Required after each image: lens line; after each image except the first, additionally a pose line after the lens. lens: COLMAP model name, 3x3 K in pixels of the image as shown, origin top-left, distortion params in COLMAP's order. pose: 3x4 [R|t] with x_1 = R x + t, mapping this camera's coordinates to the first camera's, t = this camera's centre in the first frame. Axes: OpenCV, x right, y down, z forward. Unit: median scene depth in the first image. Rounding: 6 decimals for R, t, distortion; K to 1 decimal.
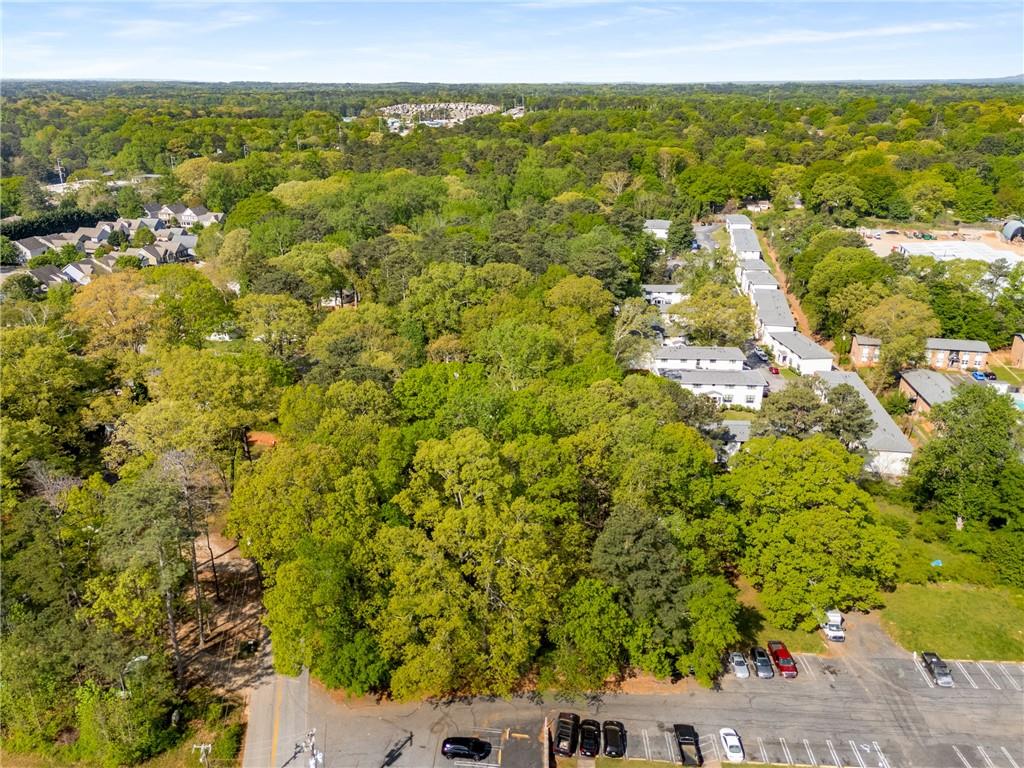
lens RADIAL K [[773.0, 0, 513.2], [0, 773.0, 380.7], [0, 0, 1]] dist [0.061298, -0.042052]
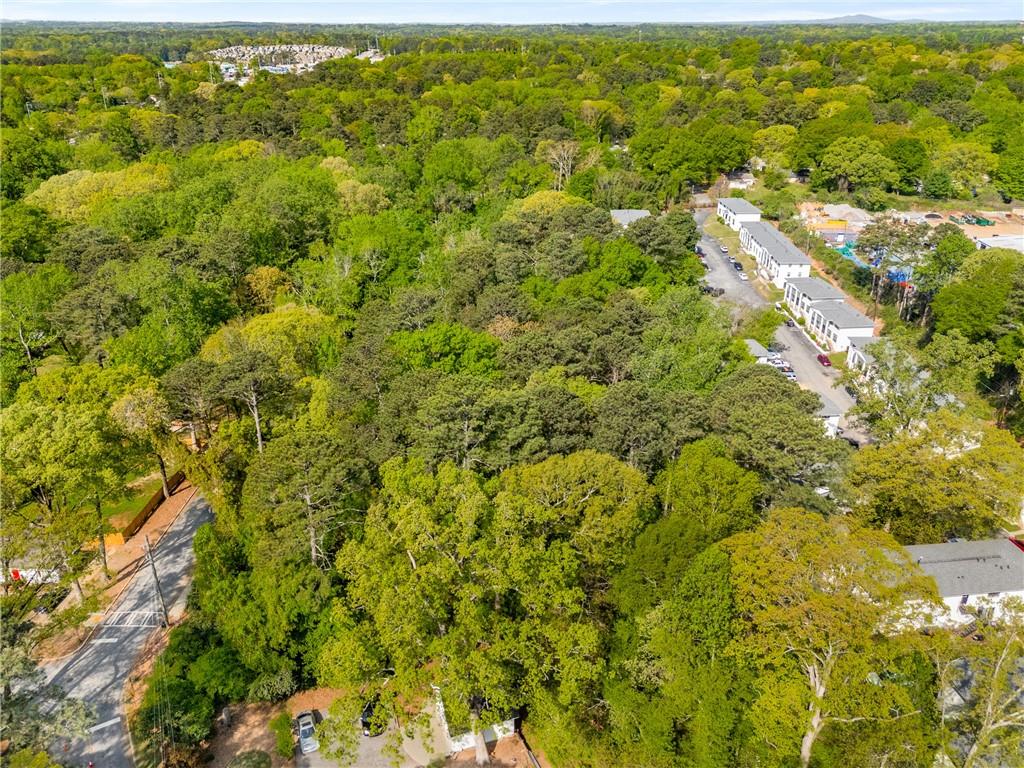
lens RADIAL K [[773.0, 0, 513.1], [0, 773.0, 378.0], [0, 0, 1]] dist [0.061298, -0.042052]
pose [[0.983253, -0.077340, 0.165020, -0.019436], [0.067208, 0.995545, 0.066134, -0.040786], [-0.169400, -0.053936, 0.984070, 0.115402]]
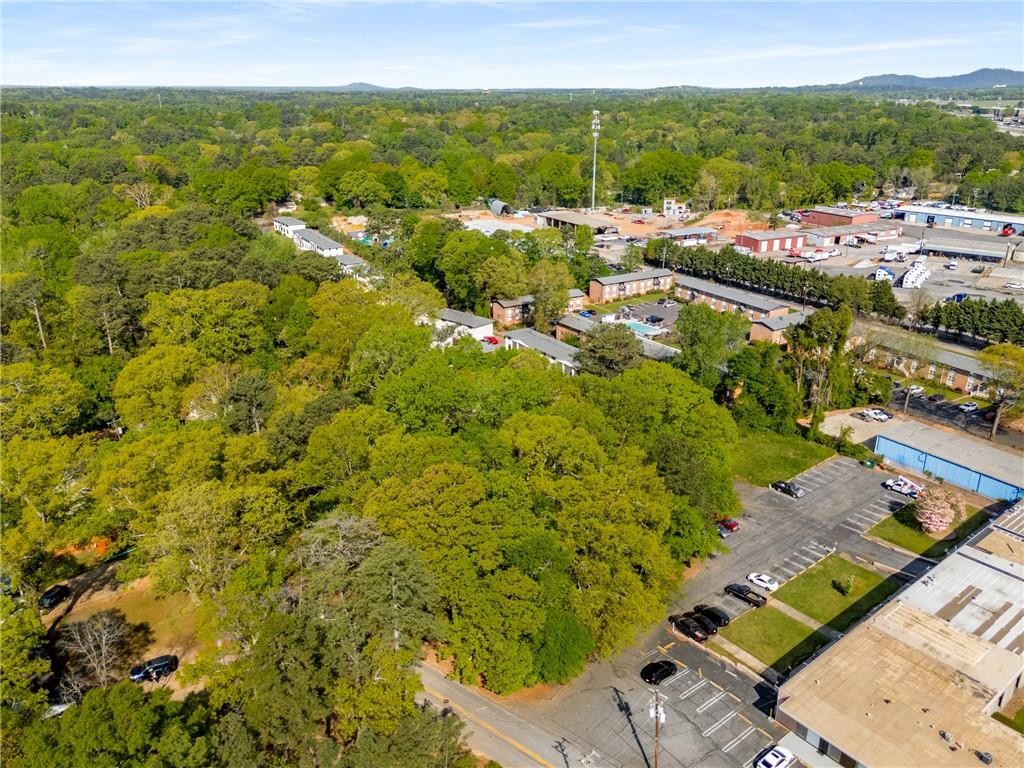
lens RADIAL K [[773.0, 0, 510.8], [0, 773.0, 382.6], [0, 0, 1]] dist [0.061298, -0.042052]
pose [[0.740398, -0.240219, 0.627778, -0.069513], [0.242607, 0.966507, 0.083704, -0.006870], [-0.626859, 0.090329, 0.773879, 0.018409]]
